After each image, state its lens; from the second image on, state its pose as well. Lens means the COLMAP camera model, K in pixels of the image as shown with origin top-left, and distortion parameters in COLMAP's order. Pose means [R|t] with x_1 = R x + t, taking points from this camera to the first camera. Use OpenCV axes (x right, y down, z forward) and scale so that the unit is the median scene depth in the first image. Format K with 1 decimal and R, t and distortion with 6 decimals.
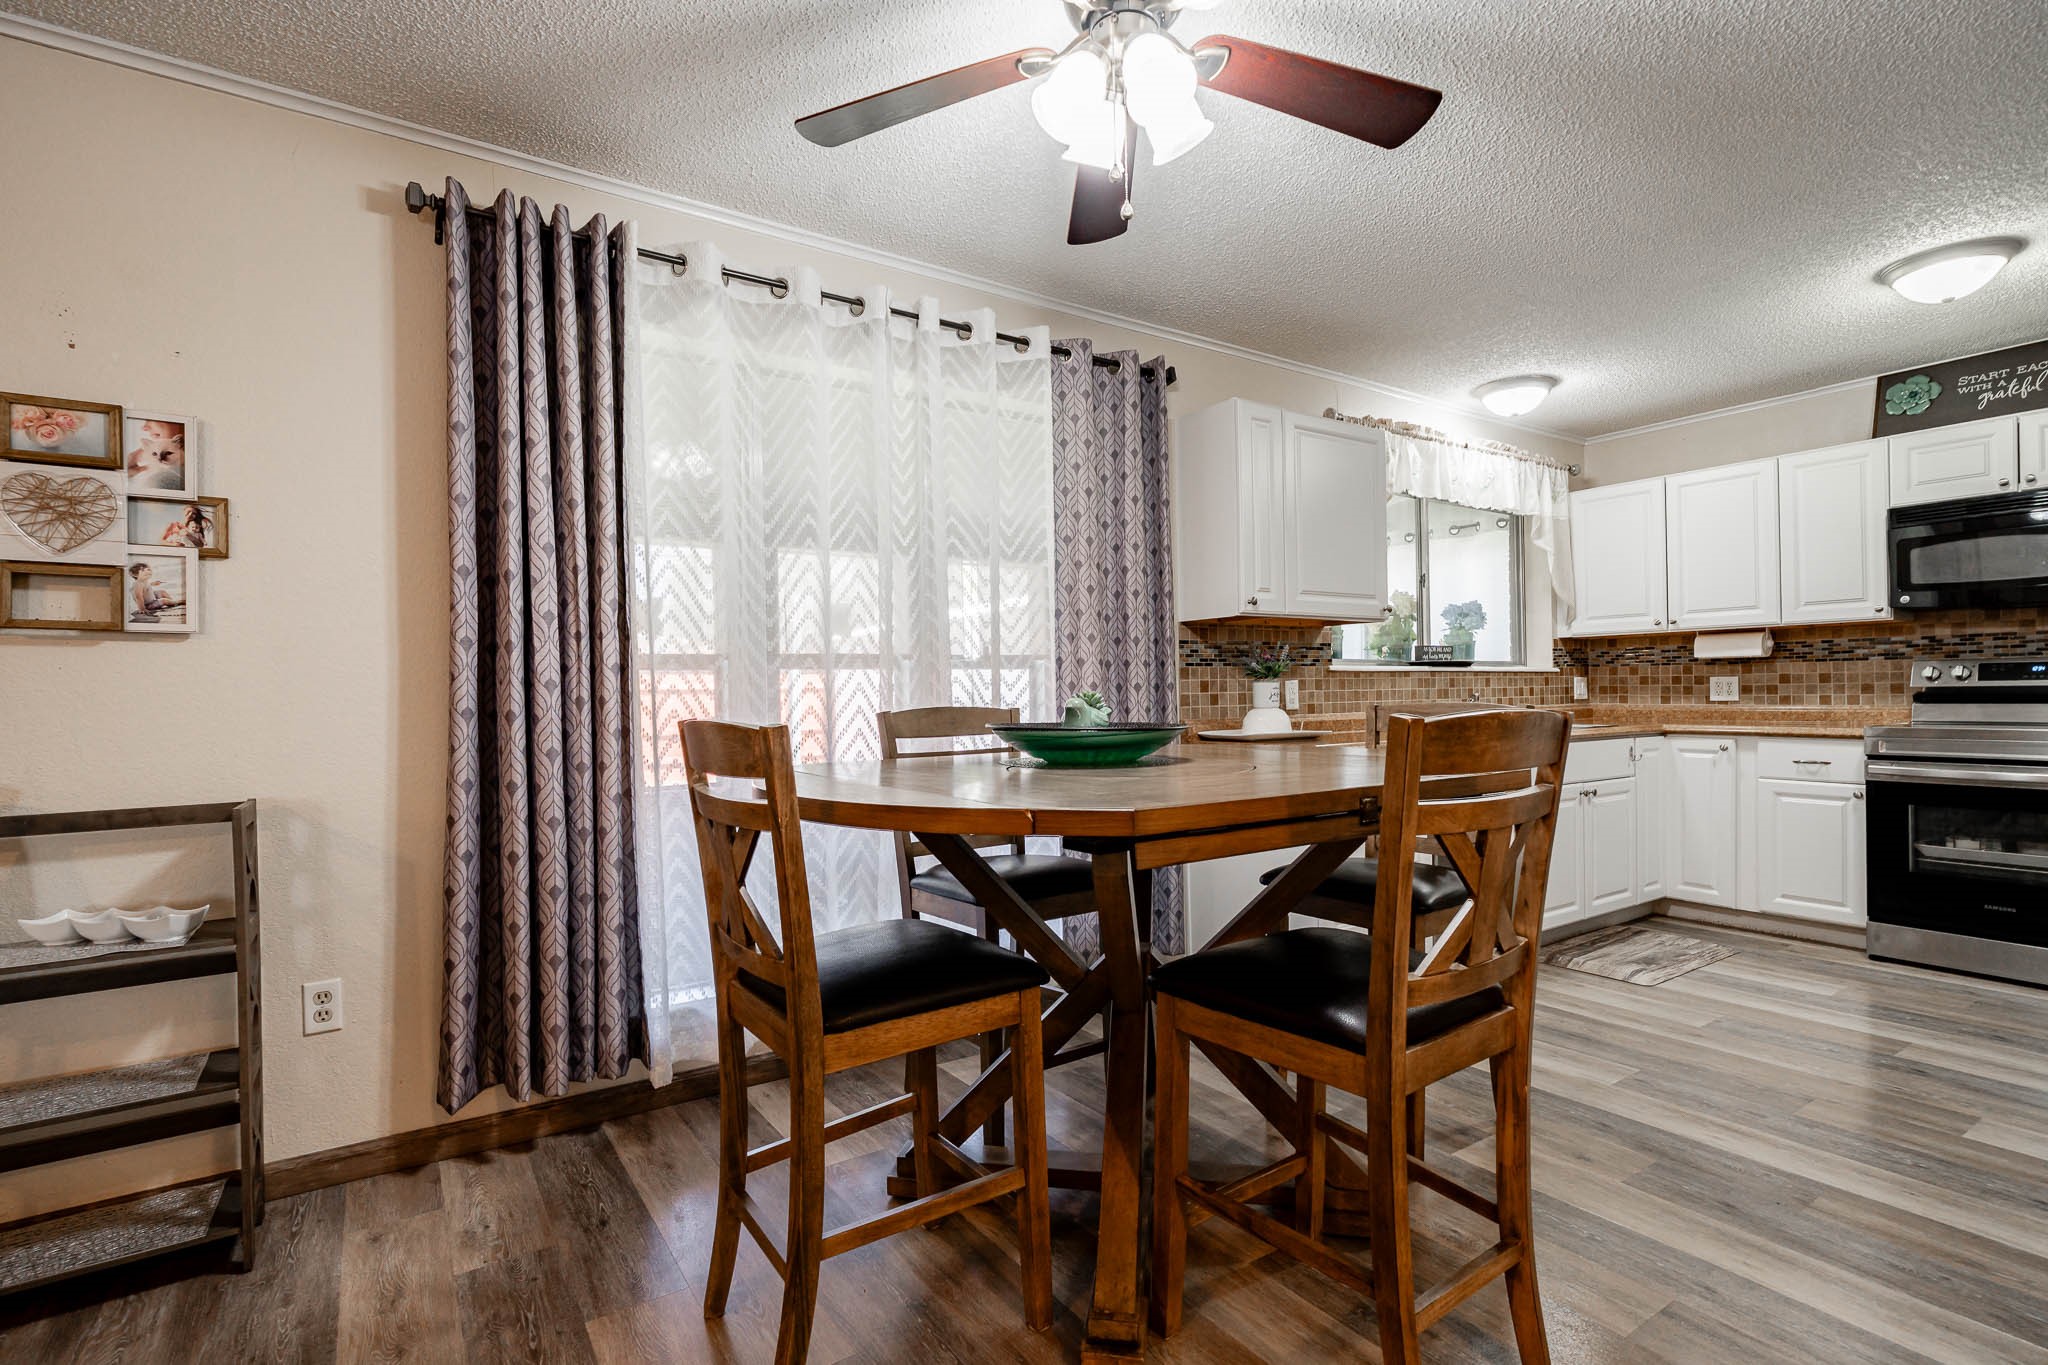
lens RADIAL K [[961.8, 0, 1024.0], [0, 961.8, 682.5], [0, 0, 1]] dist [0.002475, 0.001061]
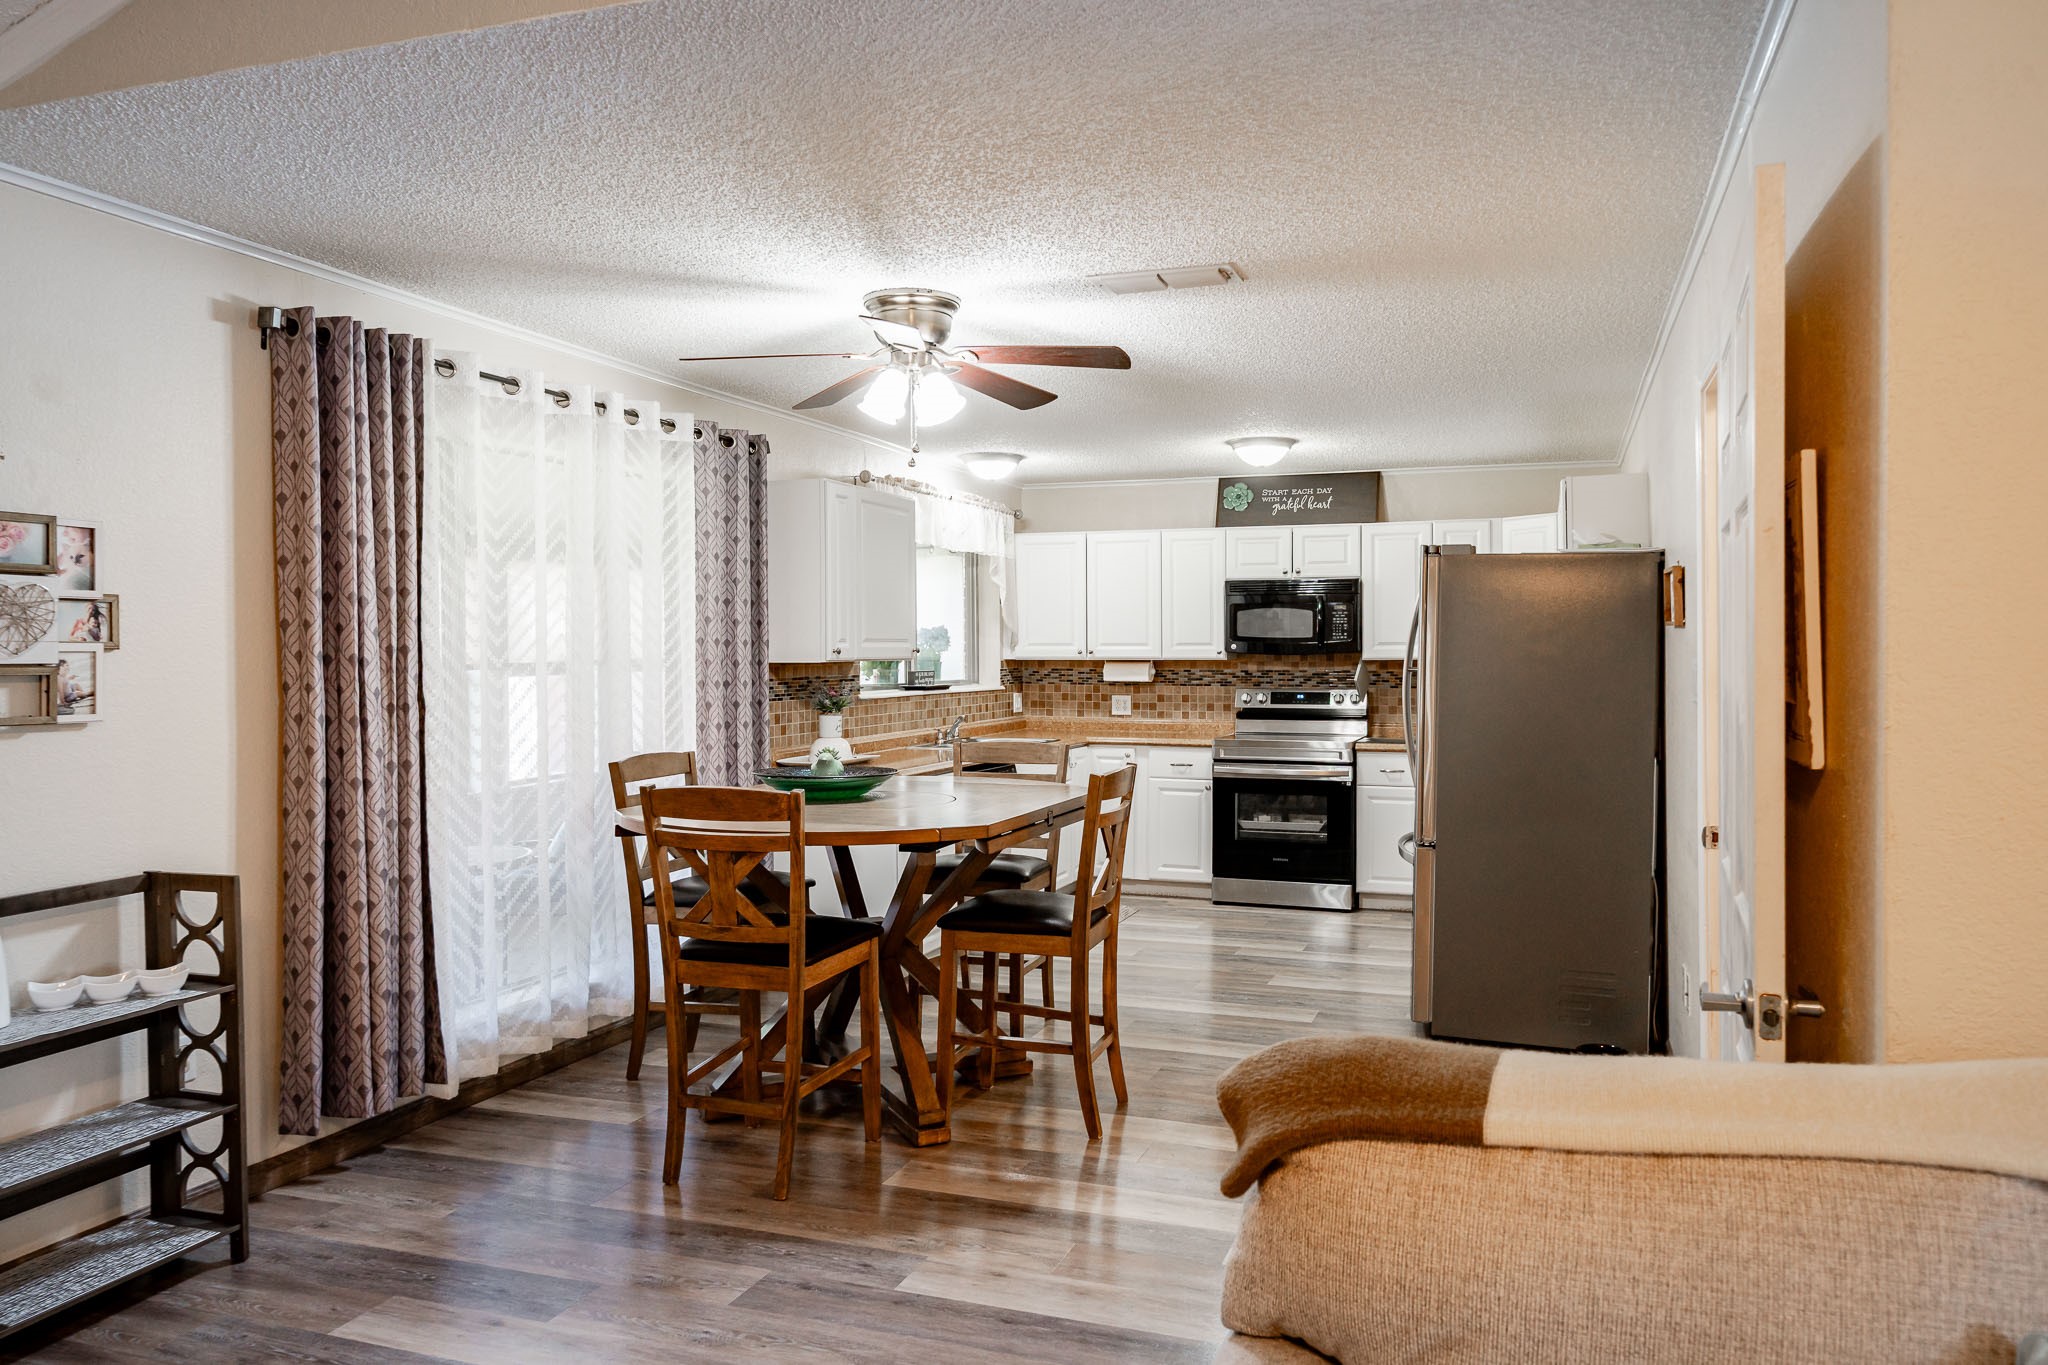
lens RADIAL K [[1200.3, 0, 1024.0], [0, 1200.3, 682.5], [0, 0, 1]] dist [0.014889, -0.000649]
pose [[0.833480, 0.002265, 0.552546, -0.317468], [-0.009029, 0.999914, 0.009521, -0.049933], [-0.552477, -0.012924, 0.833428, -0.298442]]
